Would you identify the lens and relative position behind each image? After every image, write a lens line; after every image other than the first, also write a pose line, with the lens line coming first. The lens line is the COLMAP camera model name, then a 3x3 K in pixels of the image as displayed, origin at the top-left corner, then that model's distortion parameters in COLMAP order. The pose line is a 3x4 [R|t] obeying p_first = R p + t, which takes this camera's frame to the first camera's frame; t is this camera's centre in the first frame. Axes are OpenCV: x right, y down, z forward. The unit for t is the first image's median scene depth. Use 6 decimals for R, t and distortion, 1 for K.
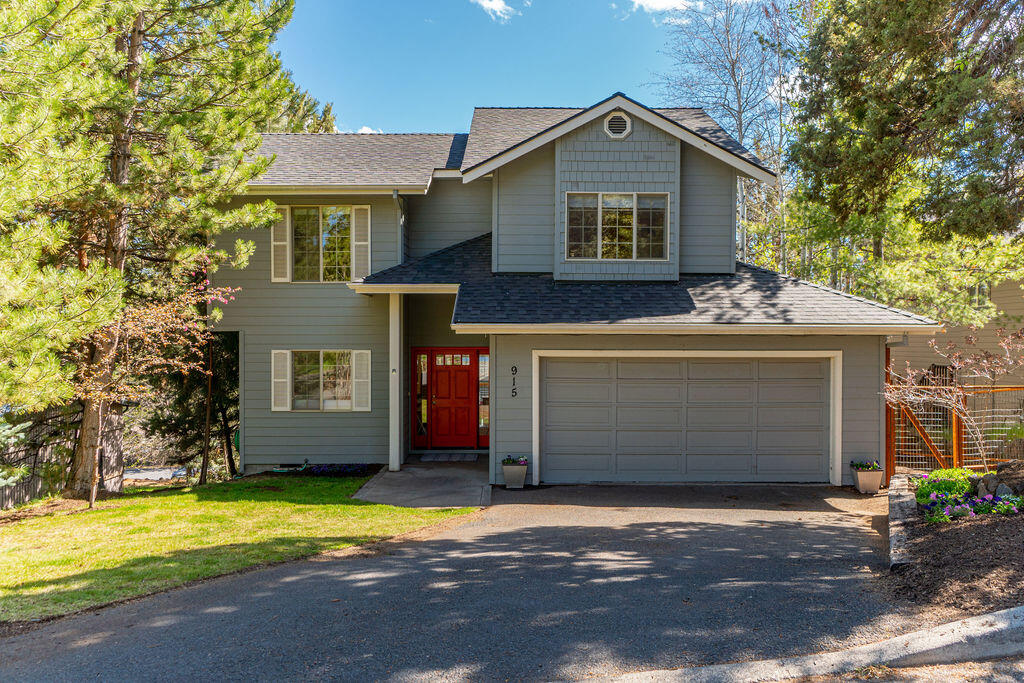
lens RADIAL K [[789.0, 0, 512.6], [0, 789.0, 341.3], [0, 0, 1]] dist [-0.007150, -0.000324]
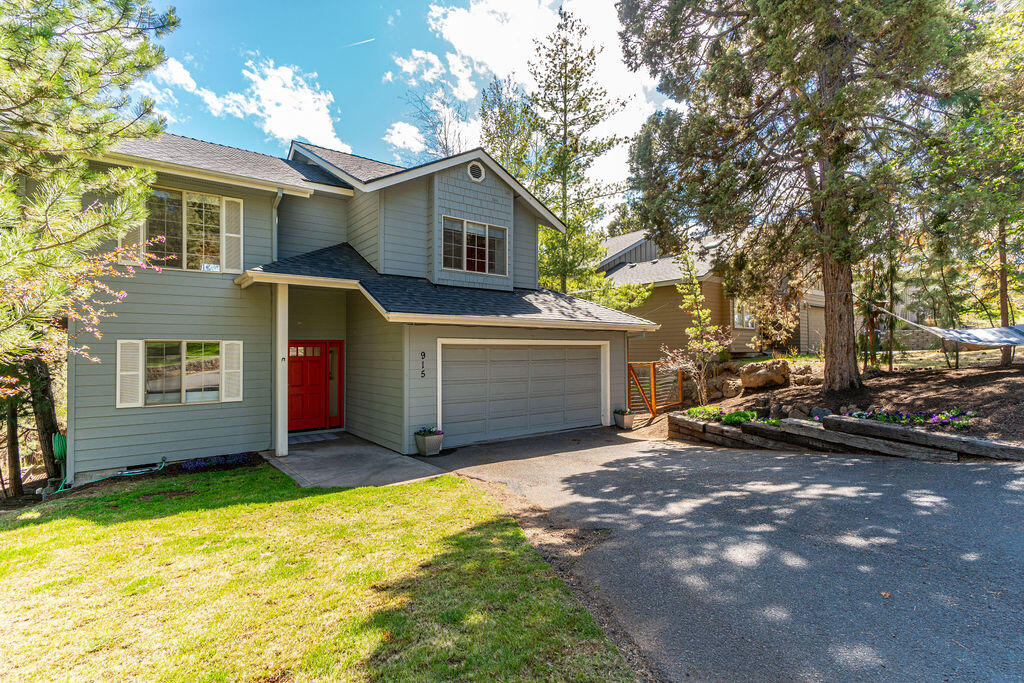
lens RADIAL K [[484.3, 0, 512.5], [0, 484.3, 343.2], [0, 0, 1]] dist [0.000008, 0.000020]
pose [[0.786288, 0.006210, 0.617829, -0.322043], [0.006686, 0.999805, -0.018558, 0.031207], [-0.617825, 0.018723, 0.786093, 0.323978]]
